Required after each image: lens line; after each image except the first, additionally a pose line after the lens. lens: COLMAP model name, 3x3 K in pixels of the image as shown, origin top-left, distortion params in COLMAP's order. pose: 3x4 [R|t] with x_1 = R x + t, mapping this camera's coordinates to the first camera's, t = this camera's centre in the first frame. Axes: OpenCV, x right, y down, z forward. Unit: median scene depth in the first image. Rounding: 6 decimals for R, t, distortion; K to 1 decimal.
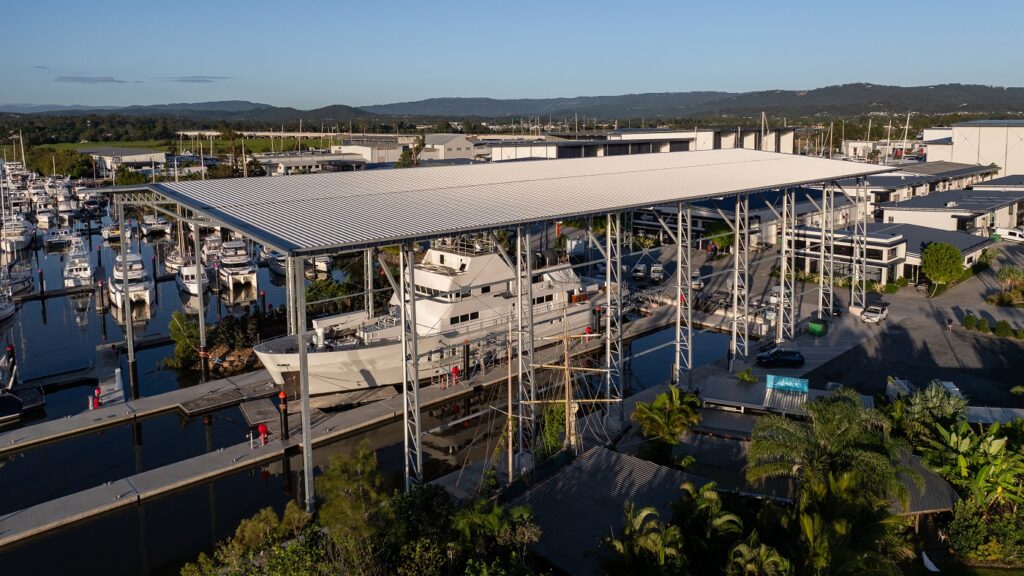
lens RADIAL K [[717.1, 0, 511.3], [0, 717.1, 193.8], [0, 0, 1]] dist [-0.033366, -0.004645]
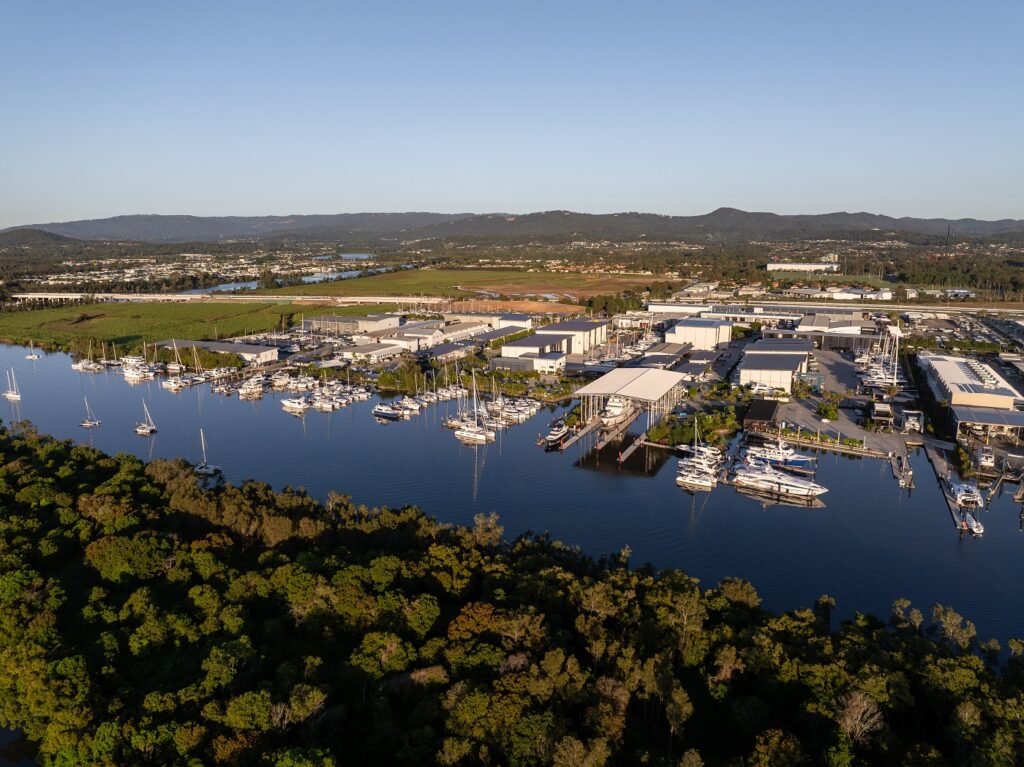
lens RADIAL K [[717.4, 0, 512.0], [0, 717.4, 383.5], [0, 0, 1]] dist [-0.035043, -0.004989]
pose [[0.922213, -0.071546, 0.380006, -2.019583], [0.033198, 0.993755, 0.106535, -0.443210], [-0.385255, -0.085632, 0.918828, -2.531463]]
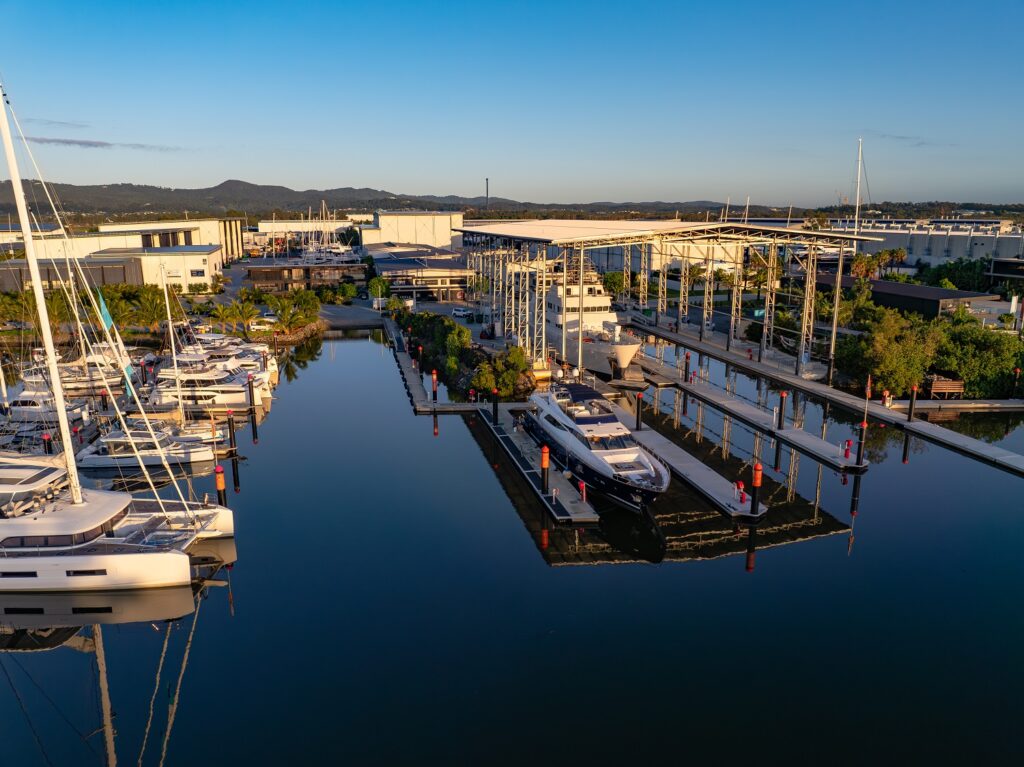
lens RADIAL K [[717.4, 0, 512.0], [0, 717.4, 383.5], [0, 0, 1]] dist [-0.035043, -0.004989]
pose [[0.495158, -0.190009, 0.847771, -1.092441], [0.084622, 0.981700, 0.170601, 0.013420], [-0.864672, -0.012735, 0.502176, 0.280753]]
